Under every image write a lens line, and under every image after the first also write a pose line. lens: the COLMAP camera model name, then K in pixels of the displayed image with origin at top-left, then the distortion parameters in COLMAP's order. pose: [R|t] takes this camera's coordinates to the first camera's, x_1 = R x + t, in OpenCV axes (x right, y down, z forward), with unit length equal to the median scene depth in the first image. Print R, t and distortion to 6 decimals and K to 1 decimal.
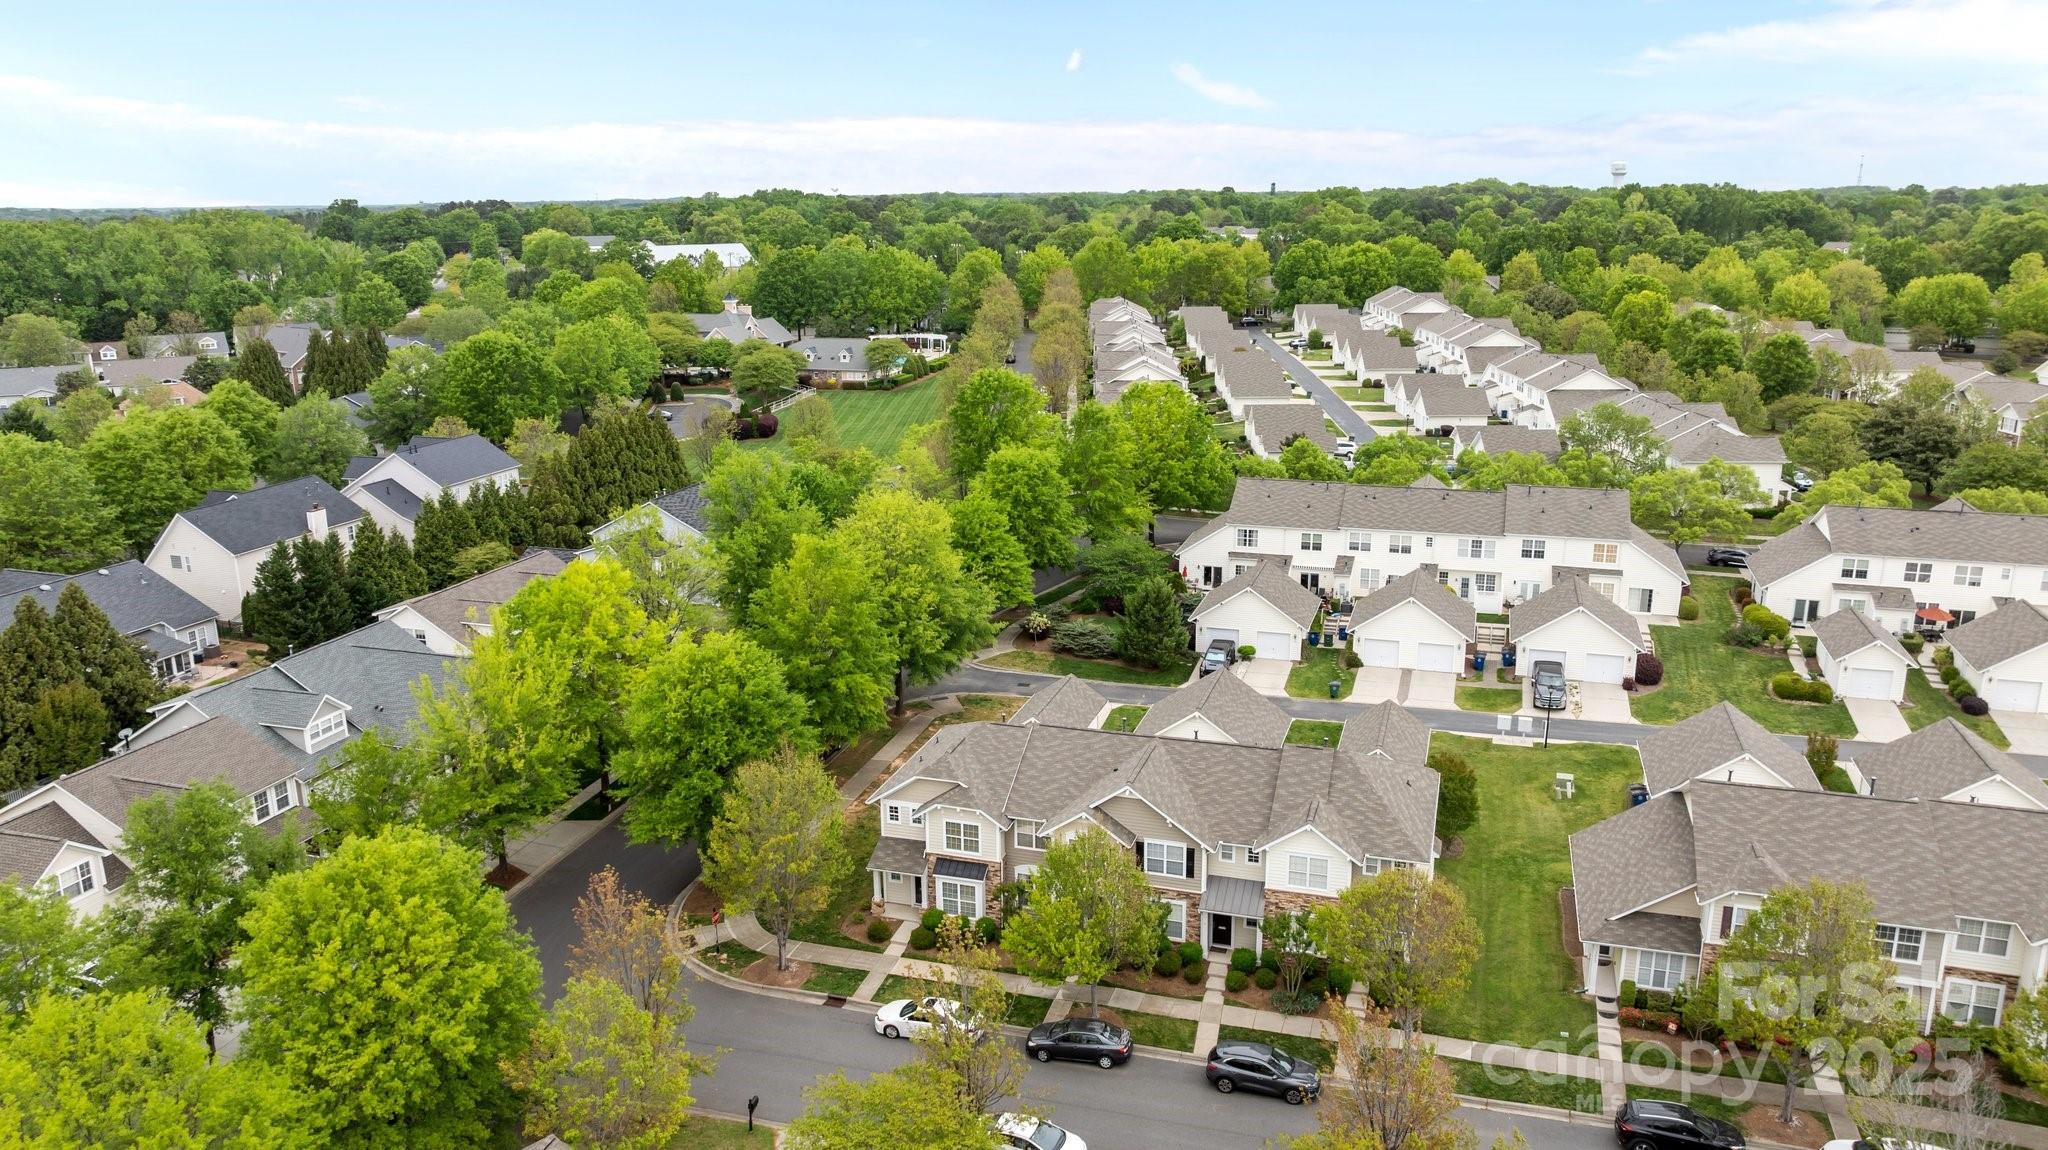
lens RADIAL K [[1451.6, 0, 1024.0], [0, 1451.6, 575.0], [0, 0, 1]] dist [-0.024278, 0.004147]
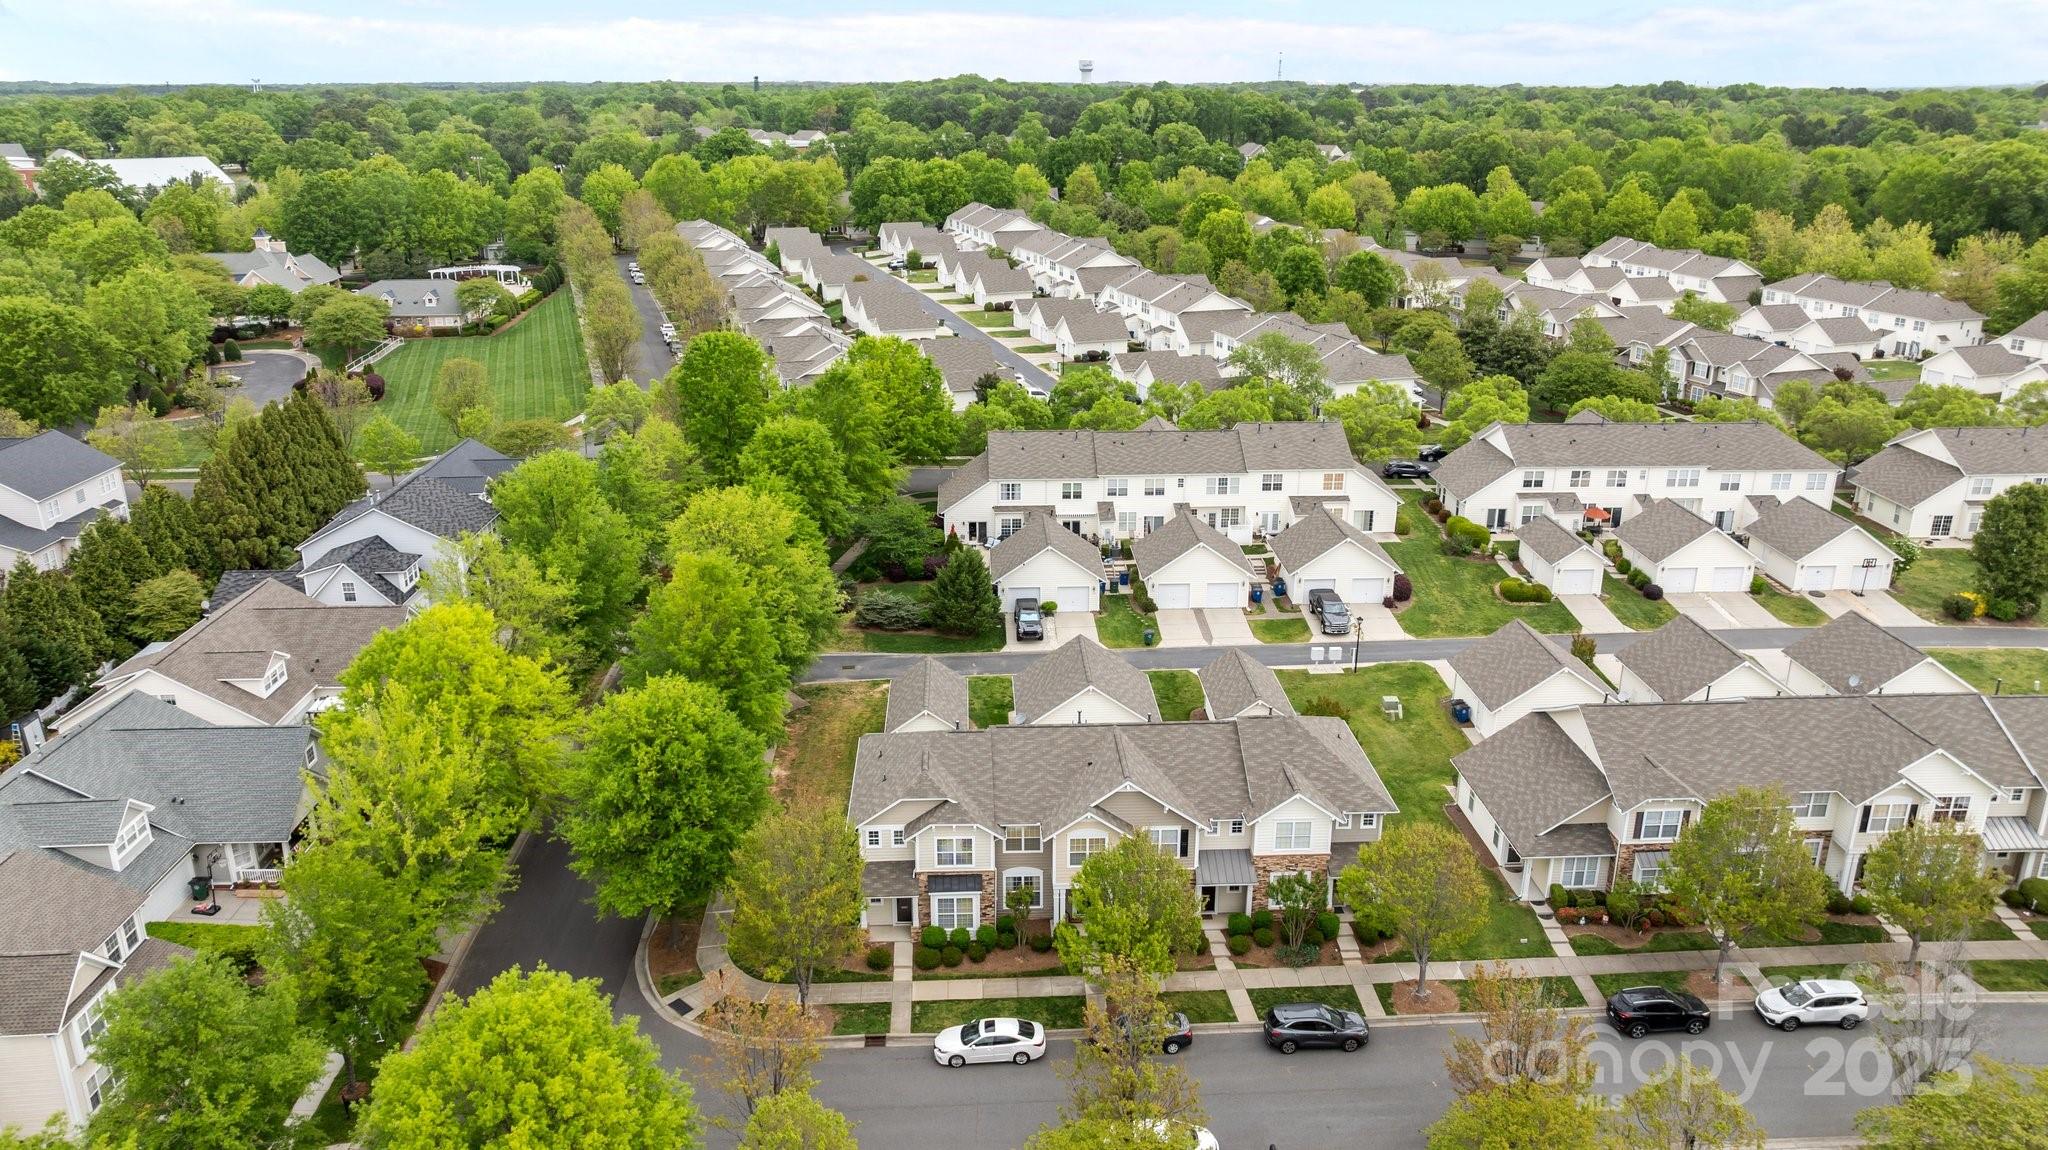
lens RADIAL K [[1450.0, 0, 1024.0], [0, 1450.0, 575.0], [0, 0, 1]] dist [-0.019636, 0.006083]
pose [[0.937663, -0.103873, 0.331660, -0.197936], [0.079866, 0.993153, 0.085252, -0.058000], [-0.338244, -0.053449, 0.939539, 0.034028]]
